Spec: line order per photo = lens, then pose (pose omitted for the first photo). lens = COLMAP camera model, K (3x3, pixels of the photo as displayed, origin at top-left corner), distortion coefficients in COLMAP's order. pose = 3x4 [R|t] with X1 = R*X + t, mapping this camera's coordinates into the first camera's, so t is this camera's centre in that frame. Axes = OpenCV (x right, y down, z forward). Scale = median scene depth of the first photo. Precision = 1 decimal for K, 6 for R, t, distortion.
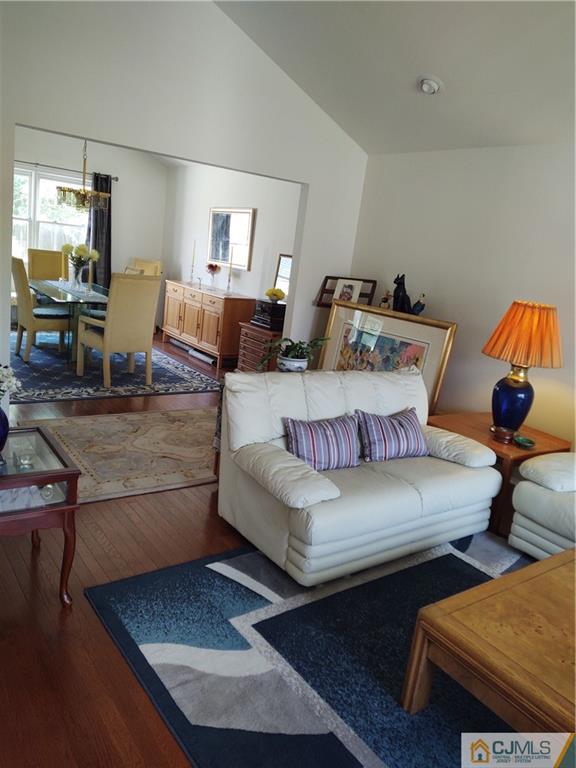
lens RADIAL K [[581.4, 0, 285.4], [0, 581.4, 380.0], [0, 0, 1]] dist [0.057303, -0.094497]
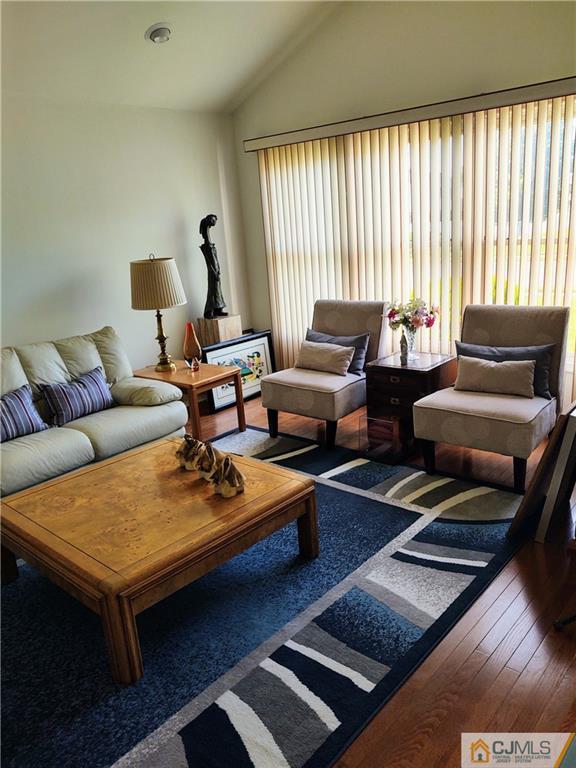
lens RADIAL K [[586.5, 0, 289.7], [0, 586.5, 382.9], [0, 0, 1]] dist [0.052774, -0.093142]
pose [[-0.221220, -0.360491, 0.906150, -0.363123], [0.261602, 0.873182, 0.411240, -0.141714], [-0.939482, 0.328025, -0.098860, 0.427361]]
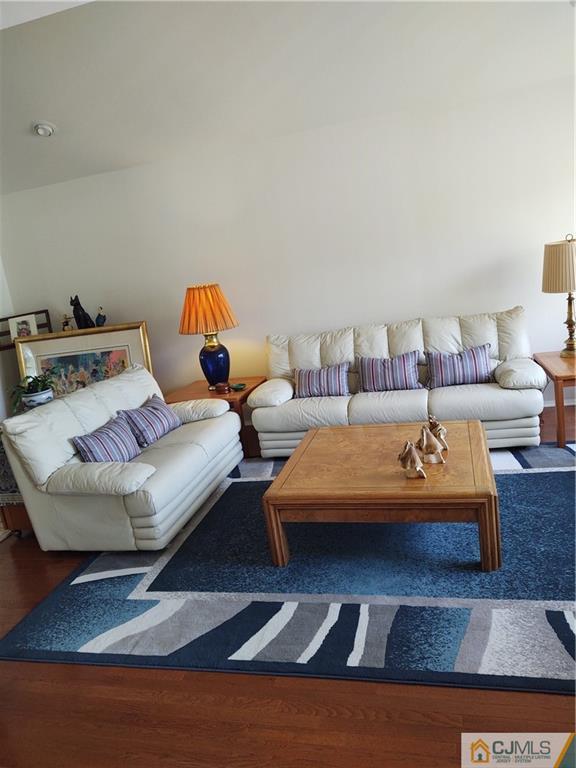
lens RADIAL K [[586.5, 0, 289.7], [0, 586.5, 382.9], [0, 0, 1]] dist [0.052774, -0.093142]
pose [[0.743035, -0.362088, 0.562842, -0.264110], [0.371176, 0.922762, 0.103626, 0.005747], [-0.556891, 0.131916, 0.820043, -0.154559]]
